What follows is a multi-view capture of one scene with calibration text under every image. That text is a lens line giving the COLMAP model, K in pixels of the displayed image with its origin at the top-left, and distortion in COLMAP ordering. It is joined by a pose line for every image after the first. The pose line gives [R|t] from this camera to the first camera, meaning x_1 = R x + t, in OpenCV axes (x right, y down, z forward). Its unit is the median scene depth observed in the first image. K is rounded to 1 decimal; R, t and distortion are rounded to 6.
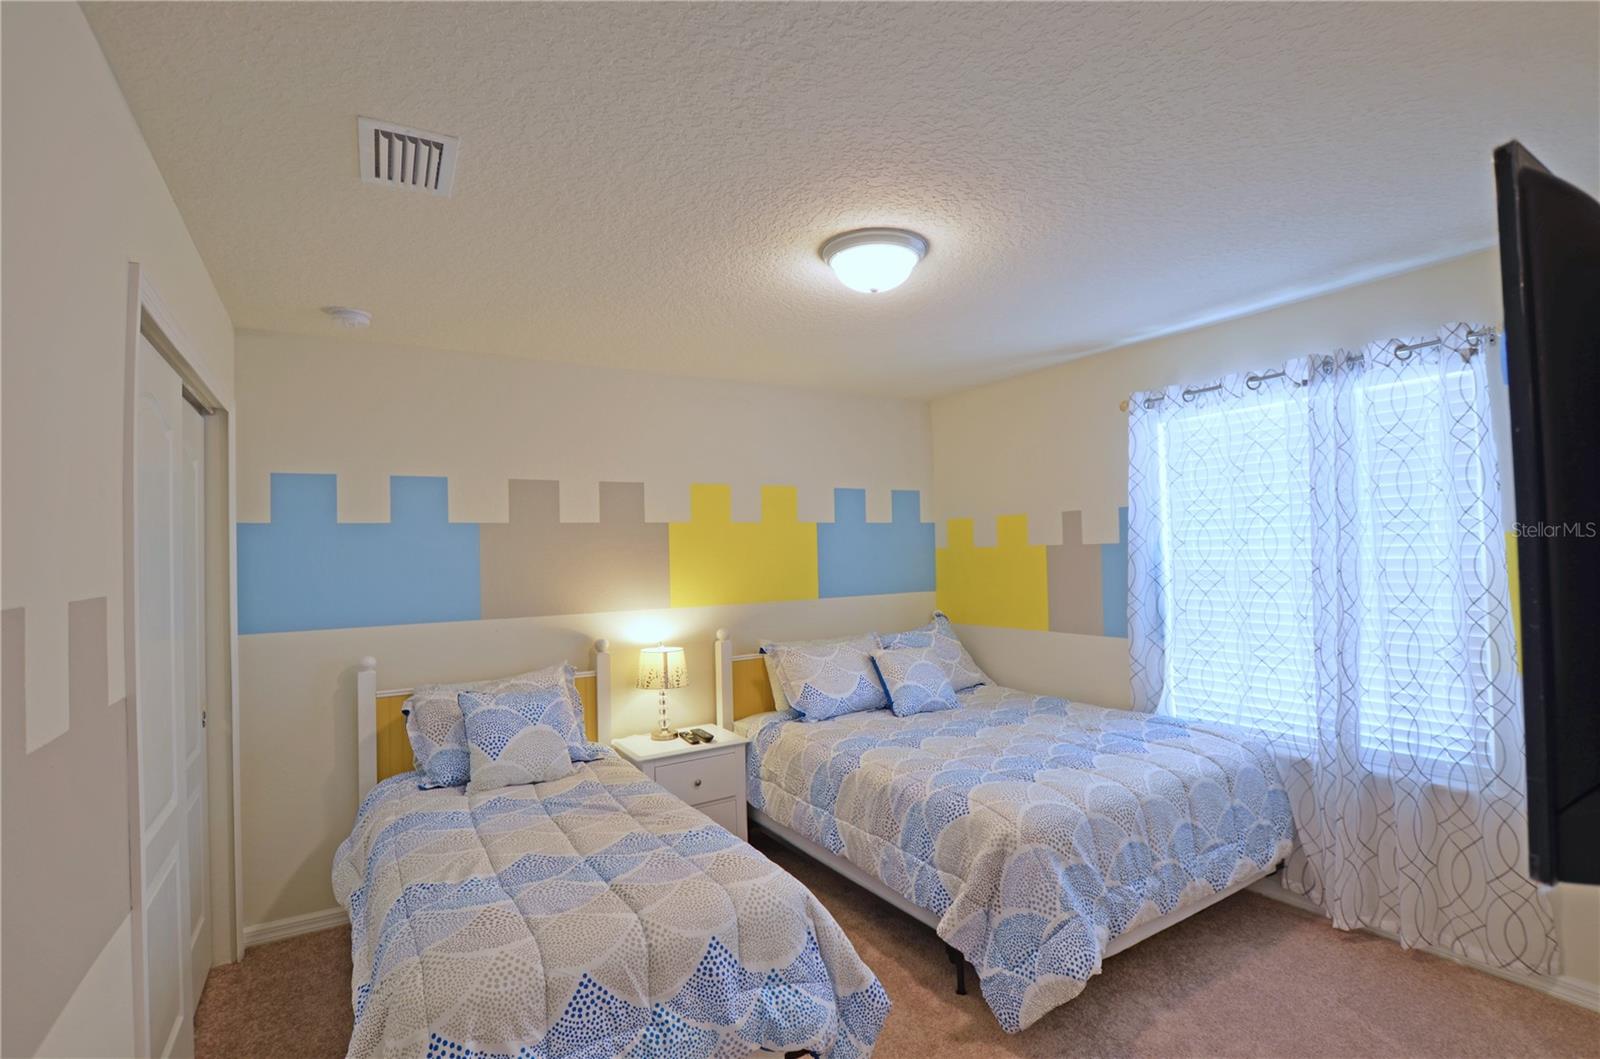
lens RADIAL K [[749.6, 0, 816.7], [0, 749.6, 533.4], [0, 0, 1]] dist [-0.037846, 0.006849]
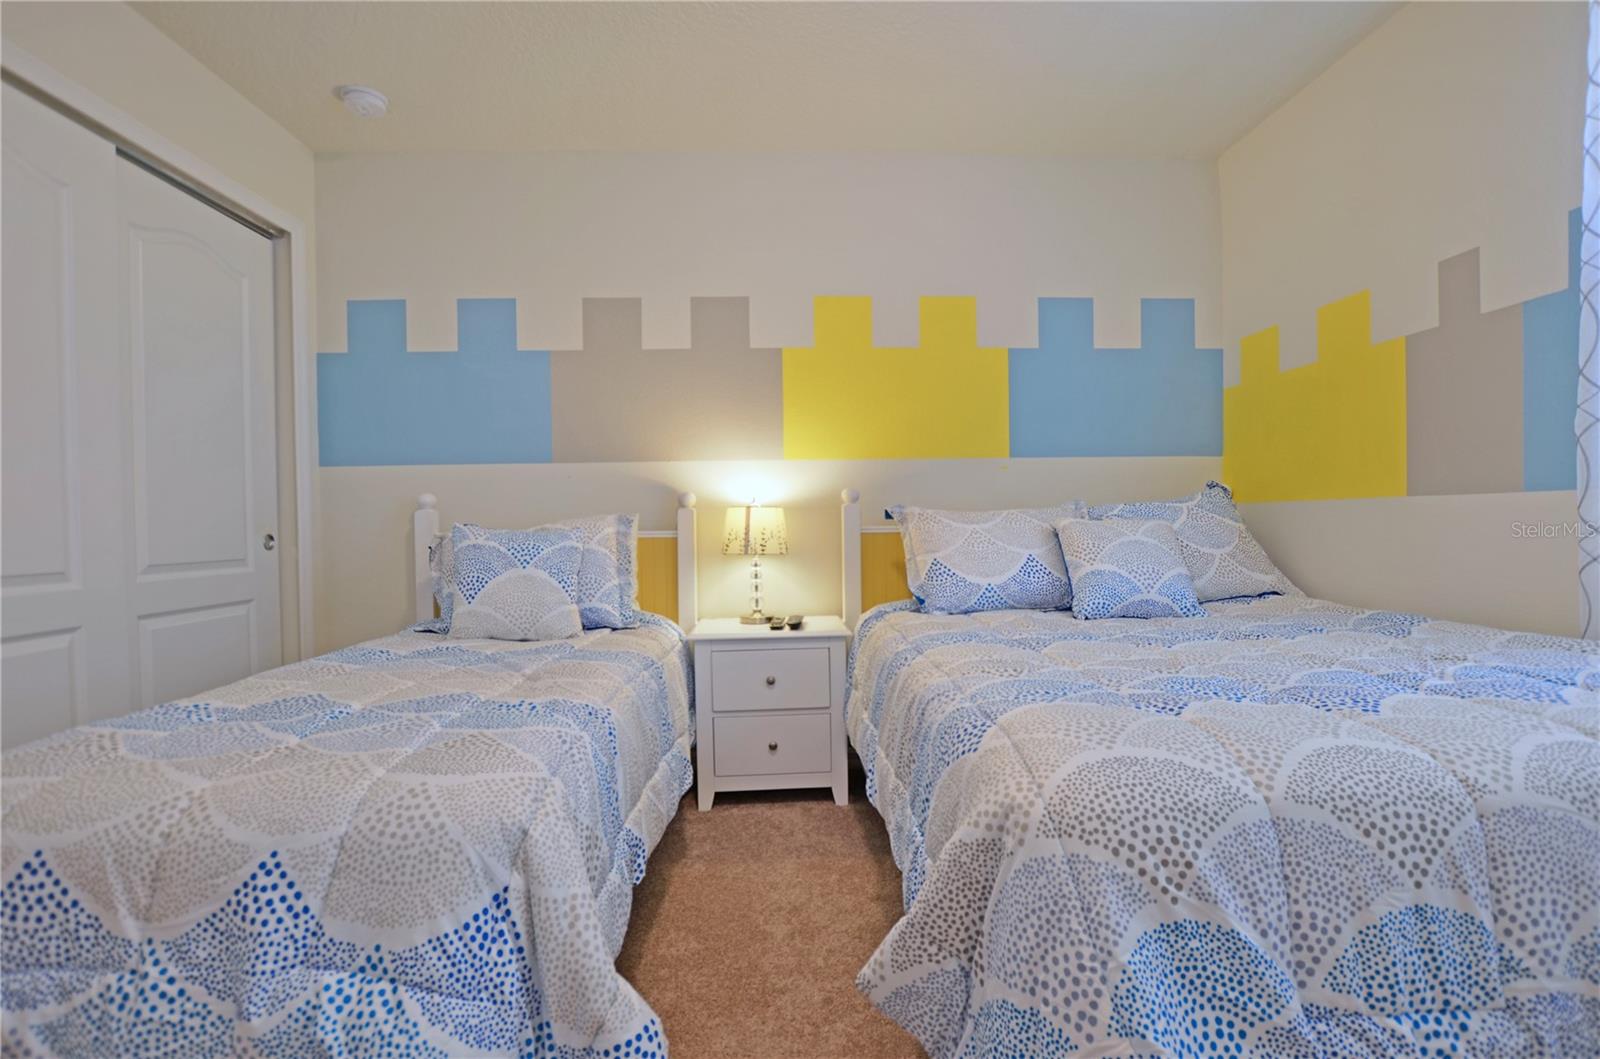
lens RADIAL K [[749.6, 0, 816.7], [0, 749.6, 533.4], [0, 0, 1]] dist [-0.037846, 0.006849]
pose [[0.870930, 0.021617, -0.490931, 0.263349], [0.004921, 0.998598, 0.052701, 0.167665], [0.491382, -0.048315, 0.869603, 0.431095]]
